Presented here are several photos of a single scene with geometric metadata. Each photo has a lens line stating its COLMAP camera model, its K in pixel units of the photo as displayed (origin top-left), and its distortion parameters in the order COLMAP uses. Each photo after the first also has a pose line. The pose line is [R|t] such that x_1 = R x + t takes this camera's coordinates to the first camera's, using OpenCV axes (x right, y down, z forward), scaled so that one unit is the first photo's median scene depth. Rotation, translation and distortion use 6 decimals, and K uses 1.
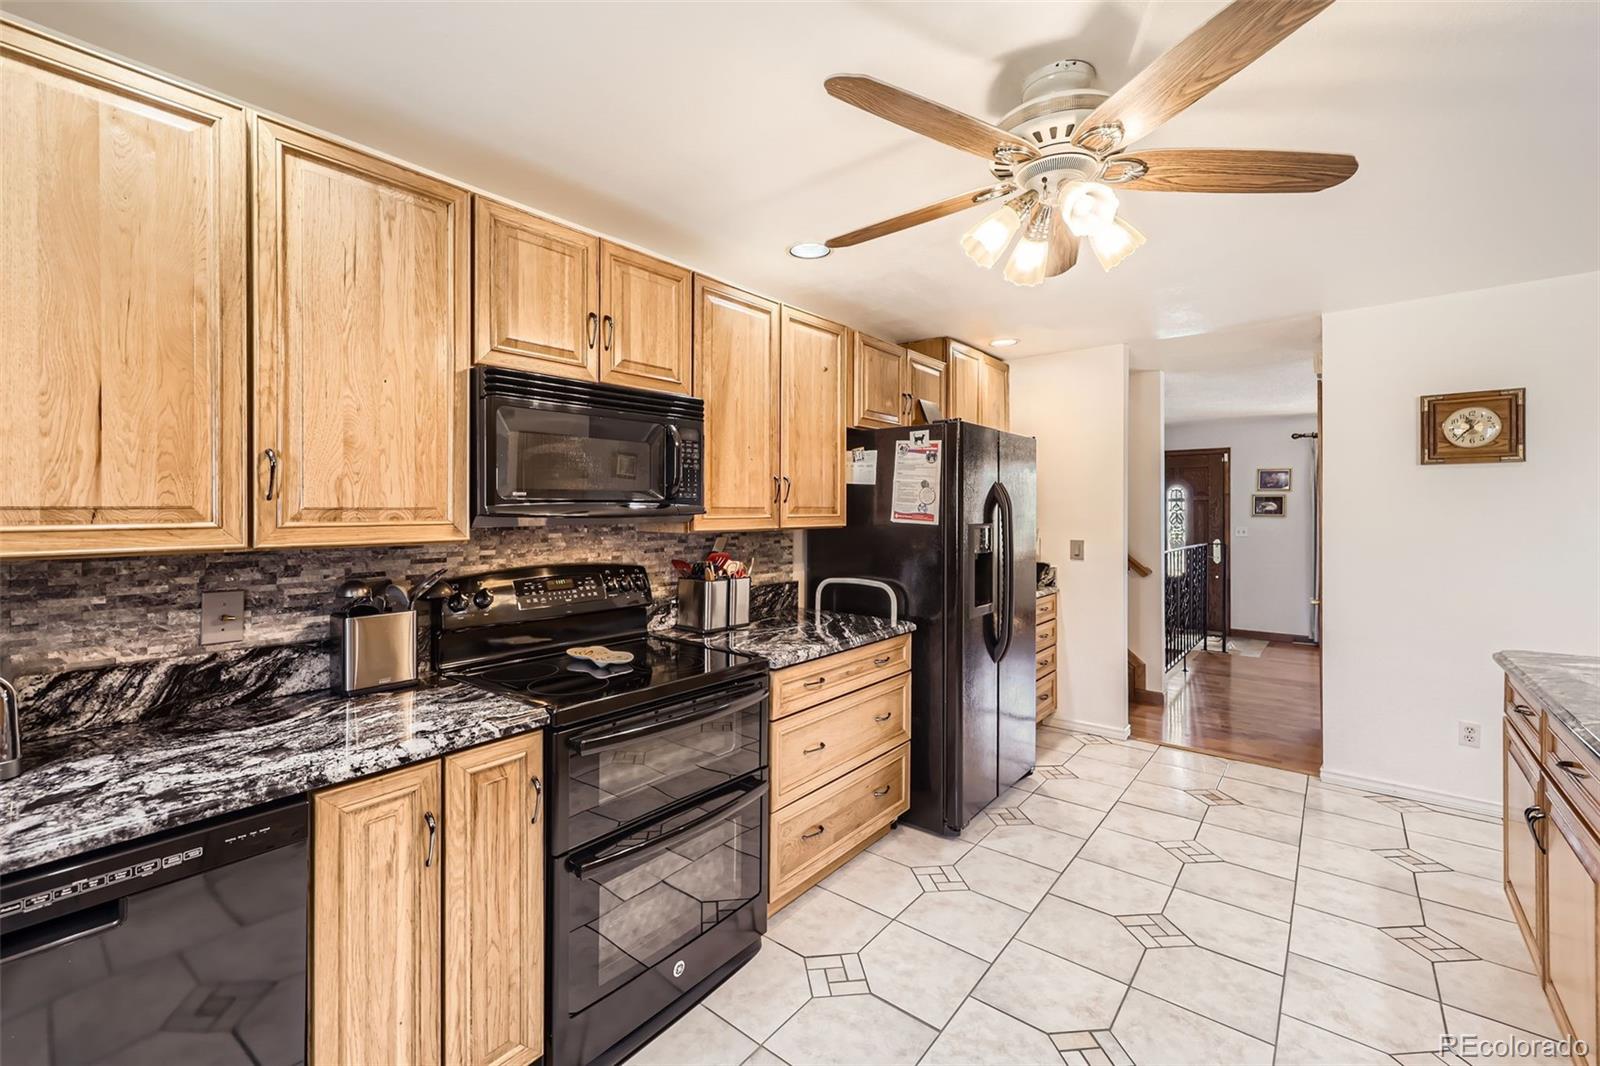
lens RADIAL K [[666.5, 0, 771.9], [0, 666.5, 513.3], [0, 0, 1]] dist [-0.000287, 0.000078]
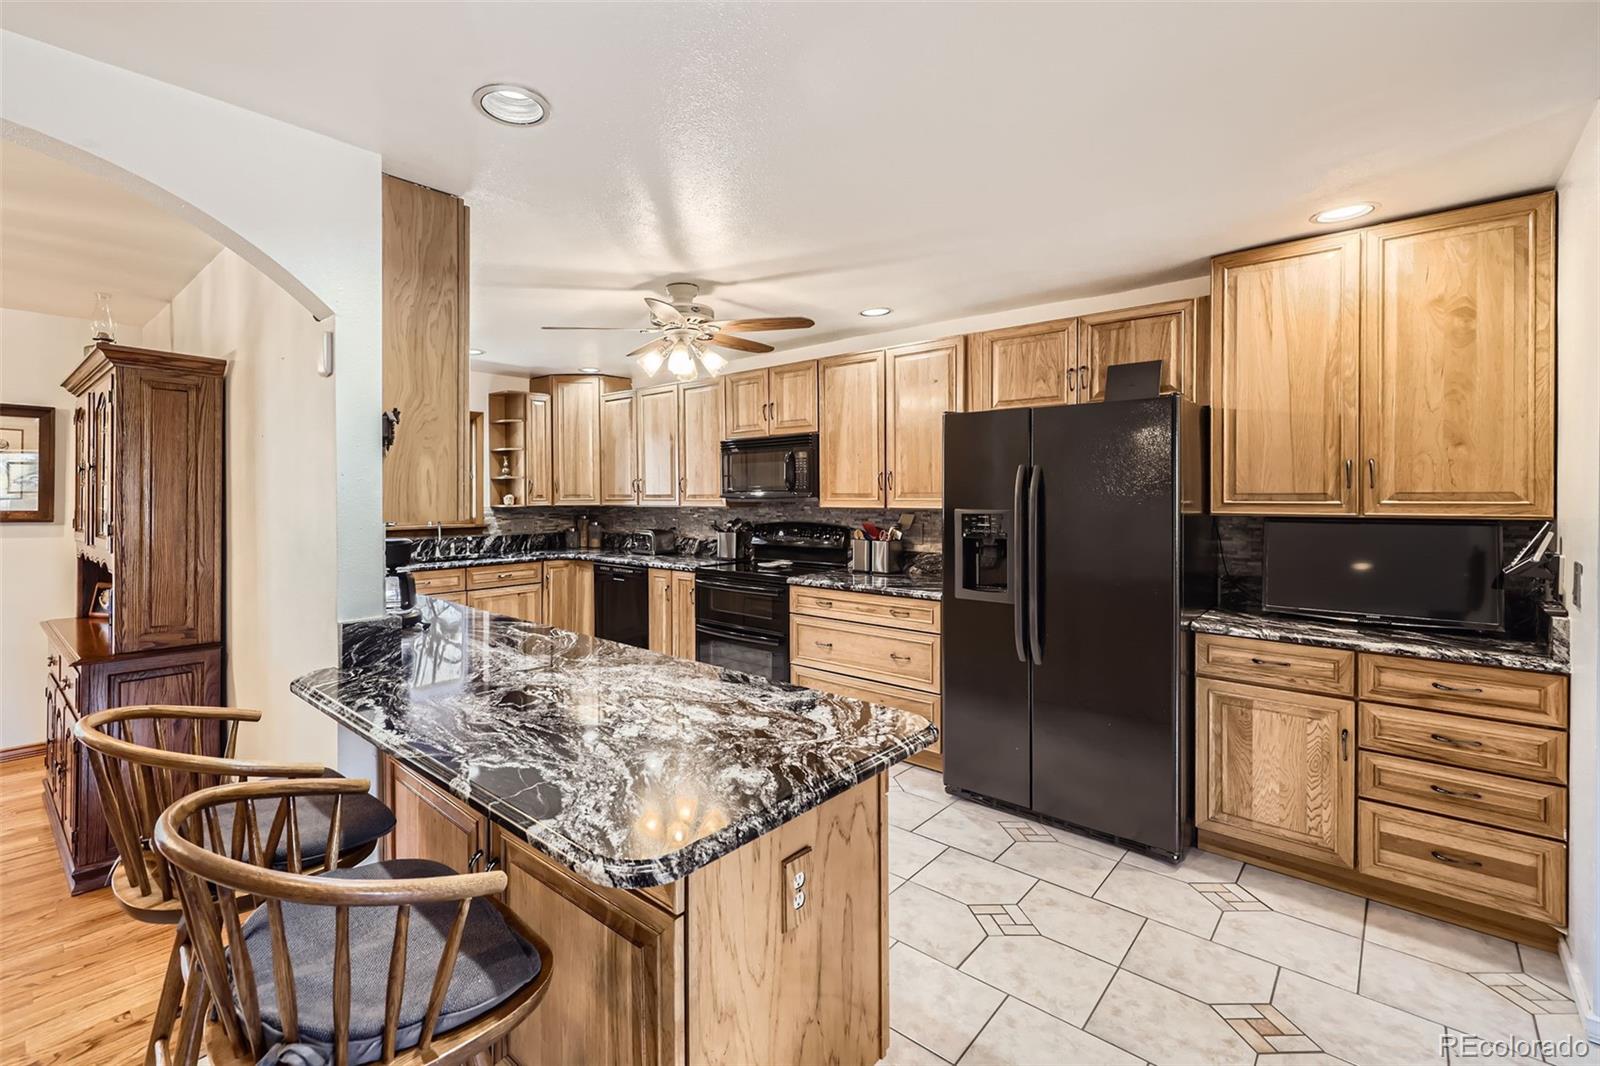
lens RADIAL K [[709.9, 0, 715.9], [0, 709.9, 493.2], [0, 0, 1]] dist [0.002707, 0.000577]
pose [[-0.049247, 0.000816, -0.998786, 1.719437], [-0.000450, 1.000000, 0.000840, -0.010688], [0.998787, 0.000490, -0.049247, 0.795858]]
